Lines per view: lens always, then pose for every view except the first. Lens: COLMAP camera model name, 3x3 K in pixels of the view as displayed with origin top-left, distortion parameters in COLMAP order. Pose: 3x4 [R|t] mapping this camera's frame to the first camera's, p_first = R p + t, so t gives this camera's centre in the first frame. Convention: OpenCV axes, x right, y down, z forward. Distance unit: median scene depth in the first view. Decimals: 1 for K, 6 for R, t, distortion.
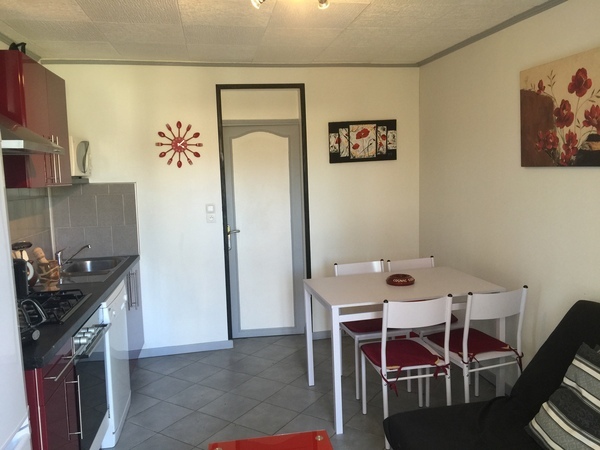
lens RADIAL K [[517.2, 0, 302.0], [0, 517.2, 223.6], [0, 0, 1]] dist [0.067252, -0.039272]
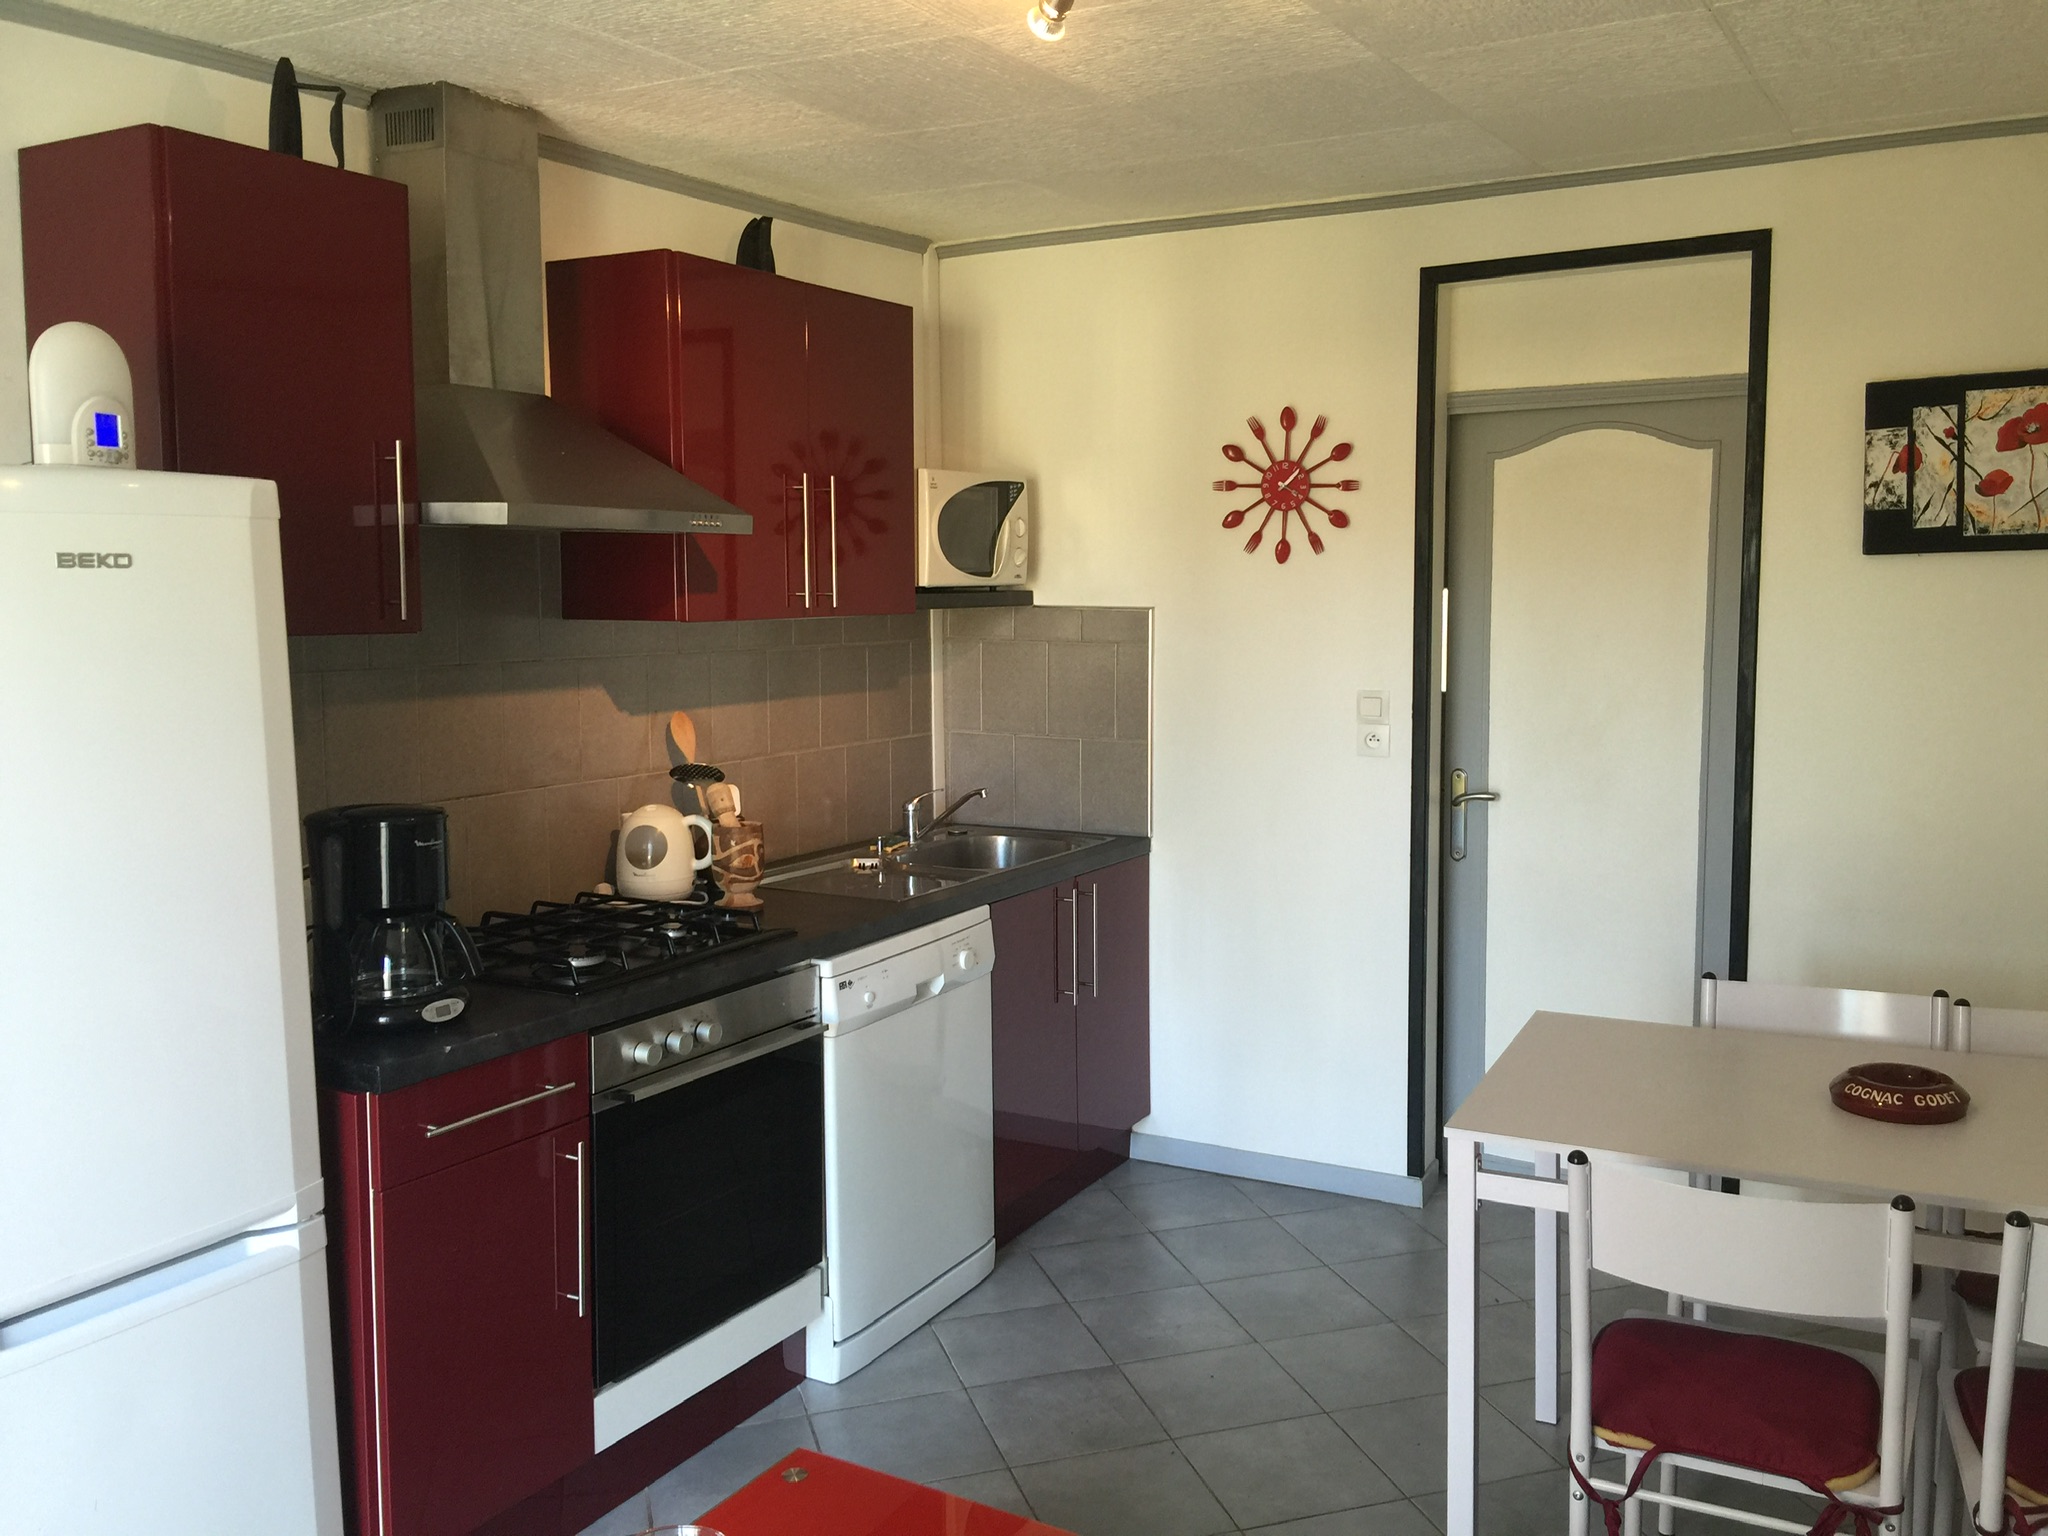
lens RADIAL K [[1765.4, 0, 1027.7], [0, 1765.4, 763.7], [0, 0, 1]] dist [0.067252, -0.039272]
pose [[0.763573, 0.097027, -0.638391, 0.310188], [-0.081363, 0.995224, 0.053943, -0.035893], [0.640575, 0.010752, 0.767820, 0.129538]]
